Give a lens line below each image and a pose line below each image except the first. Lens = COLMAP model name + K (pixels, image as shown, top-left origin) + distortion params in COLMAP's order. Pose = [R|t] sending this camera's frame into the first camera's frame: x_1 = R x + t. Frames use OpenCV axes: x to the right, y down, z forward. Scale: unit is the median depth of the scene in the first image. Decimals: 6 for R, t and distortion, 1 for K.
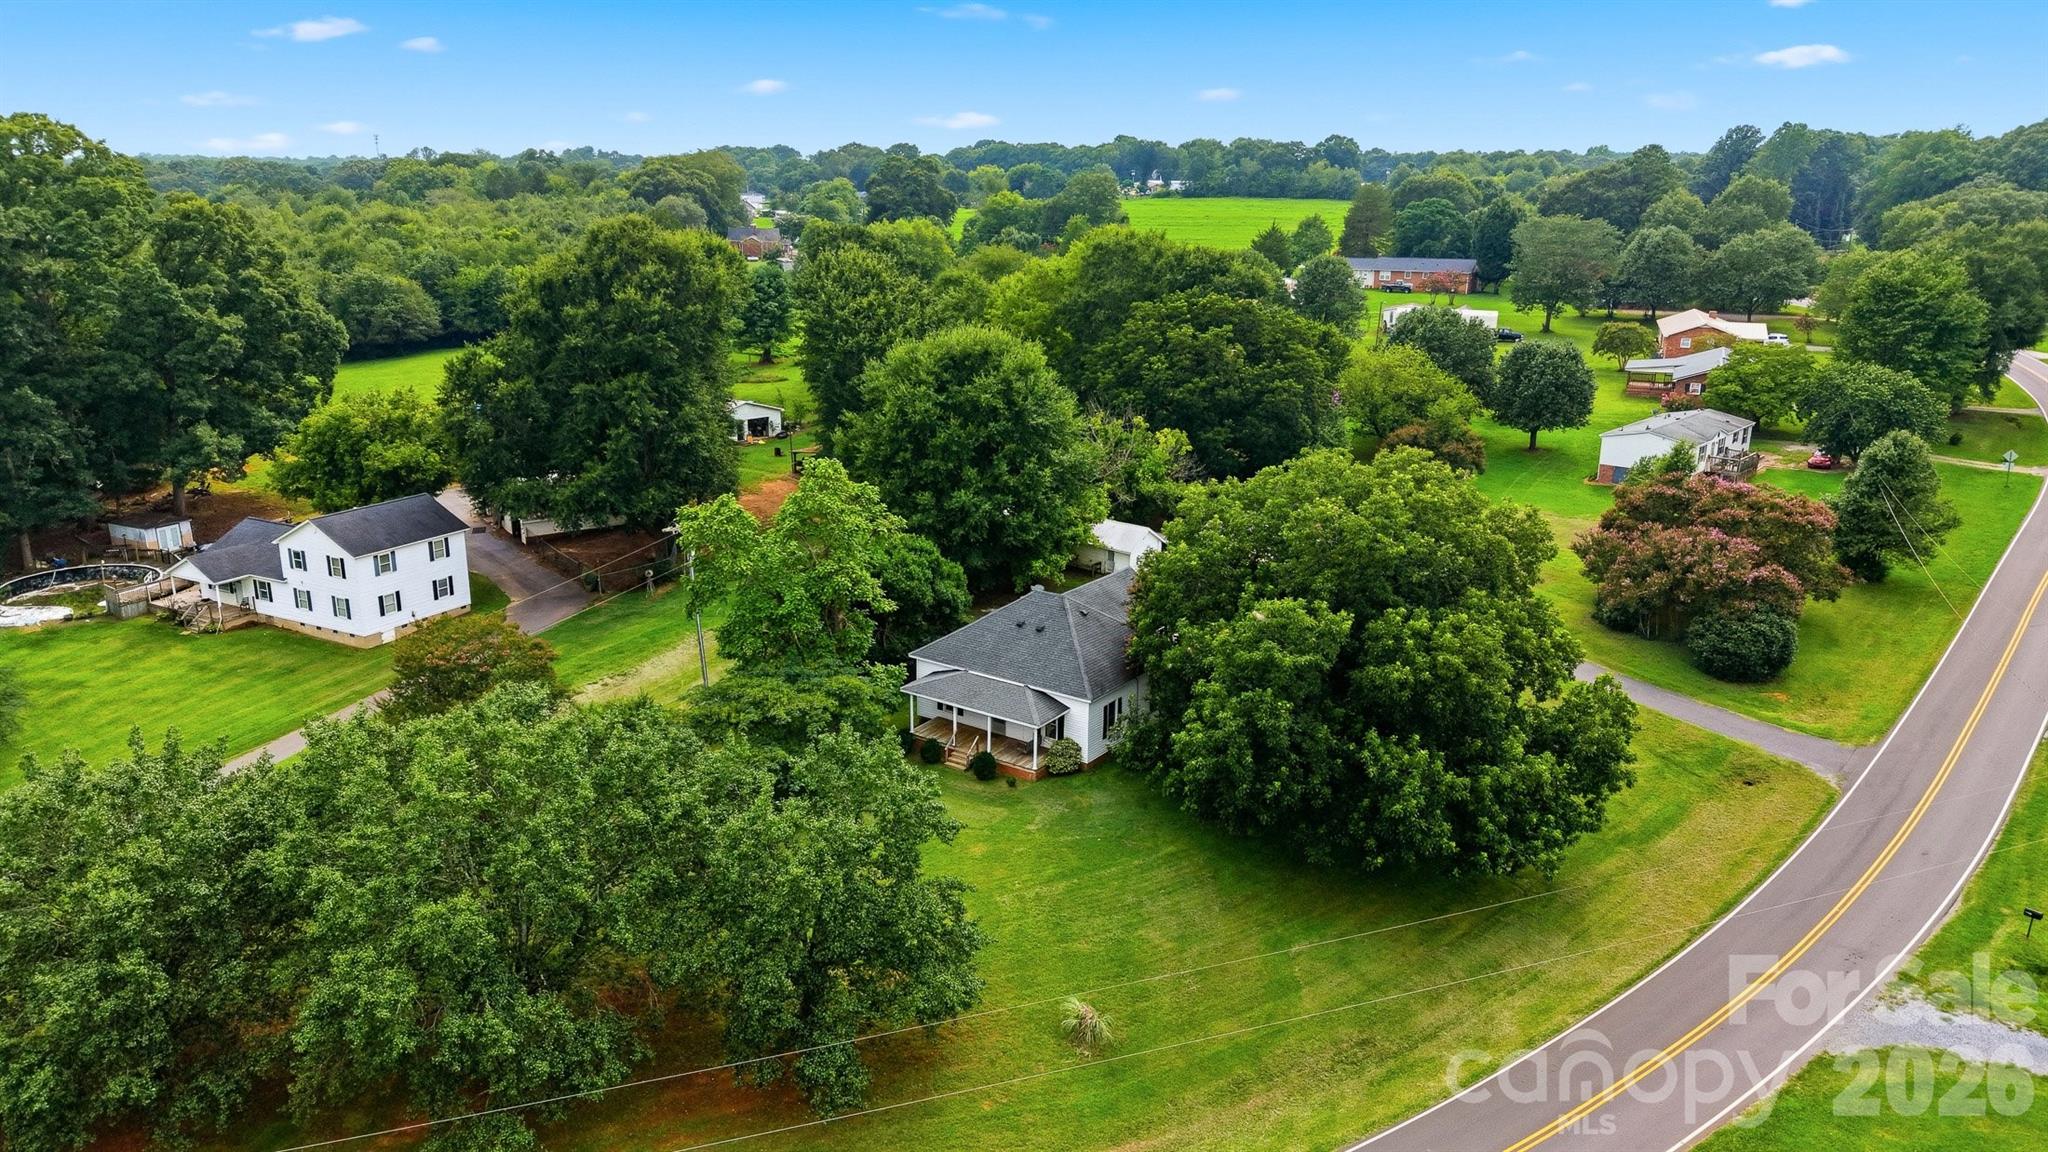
lens RADIAL K [[1355.5, 0, 1024.0], [0, 1355.5, 576.0], [0, 0, 1]] dist [0.002077, -0.042053]
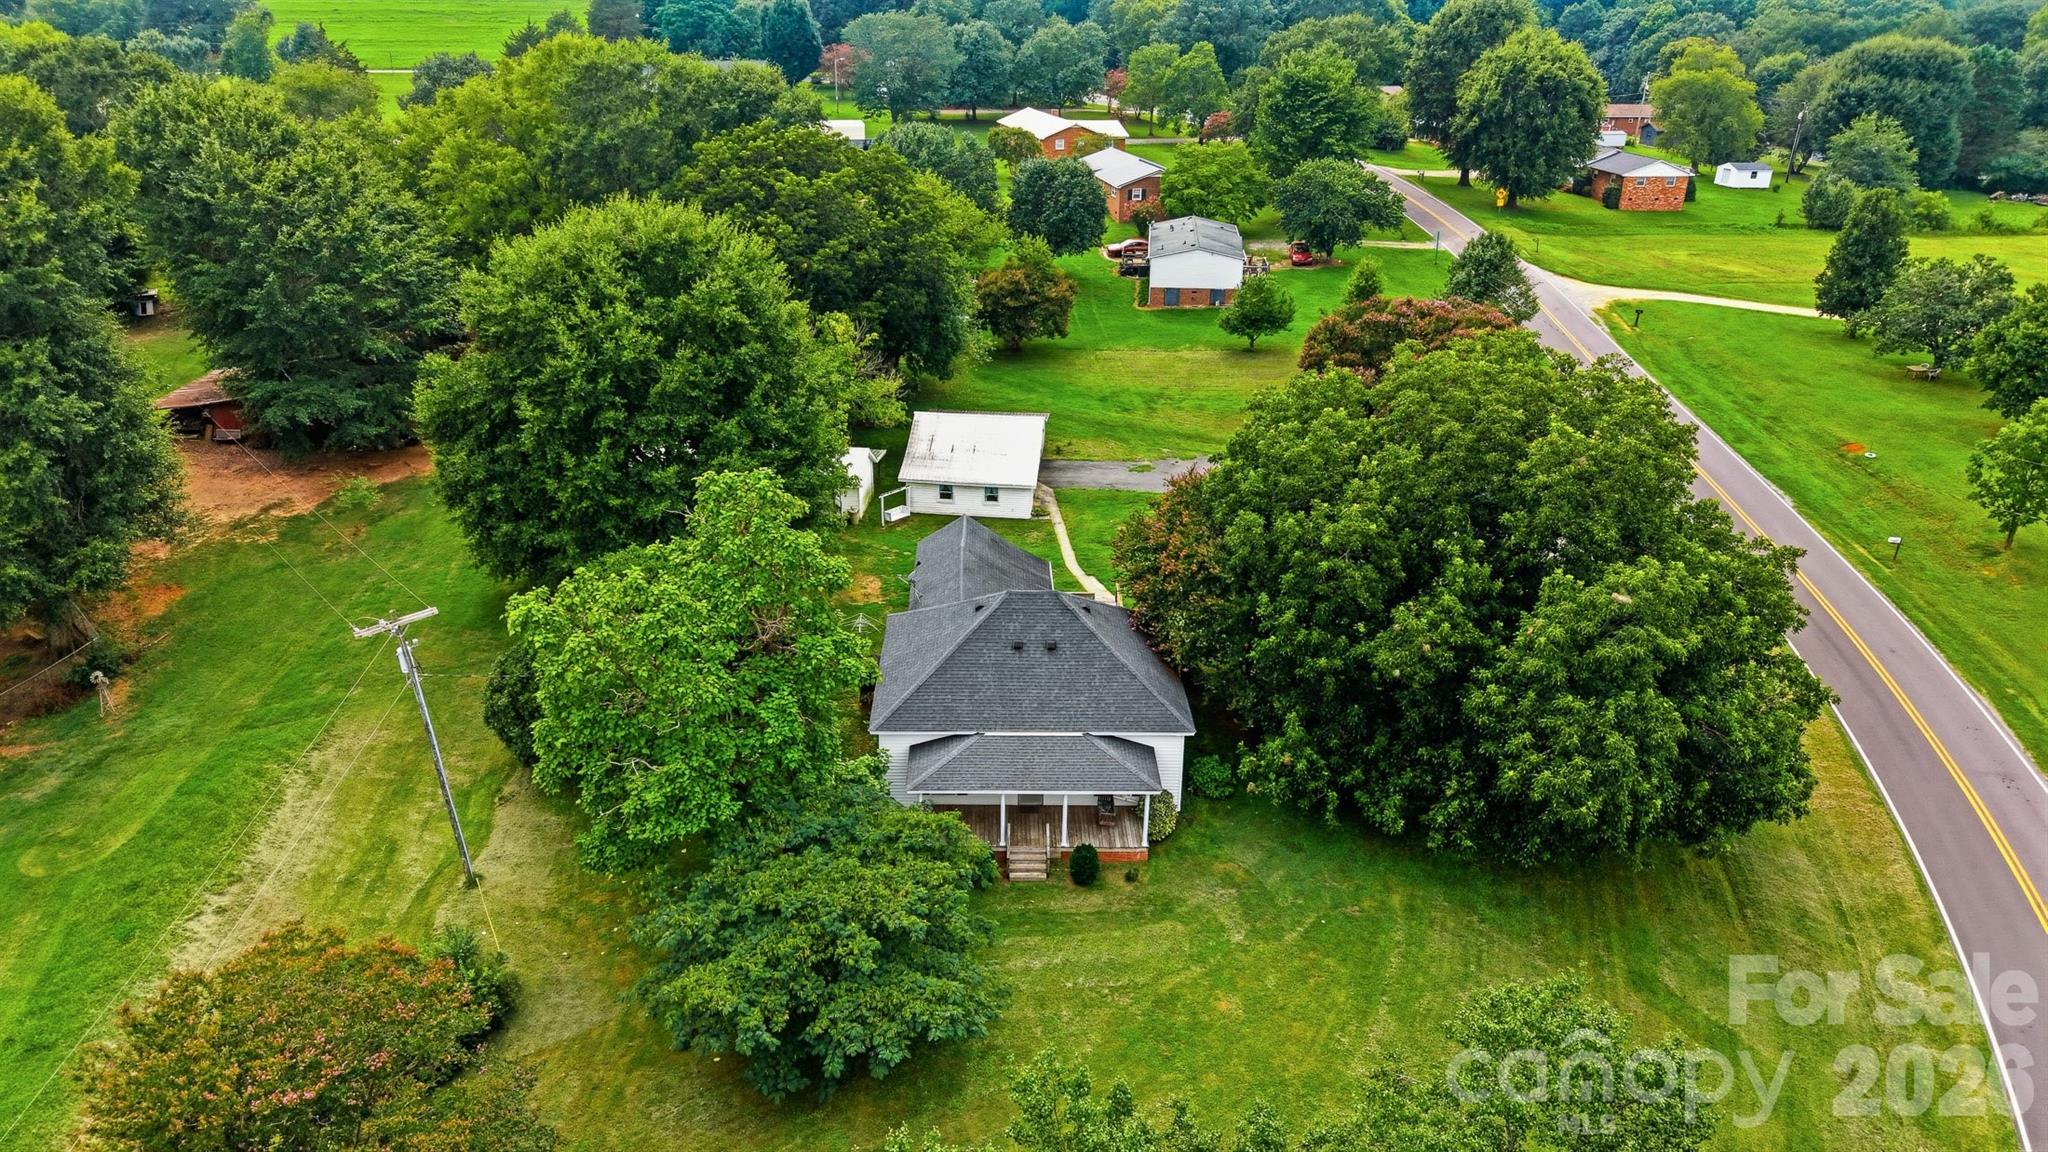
lens RADIAL K [[1355.5, 0, 1024.0], [0, 1355.5, 576.0], [0, 0, 1]] dist [0.002077, -0.042053]
pose [[0.801569, -0.233696, 0.550339, -0.243846], [0.155089, 0.970213, 0.186104, -0.083540], [-0.577438, -0.063824, 0.813936, 0.281842]]
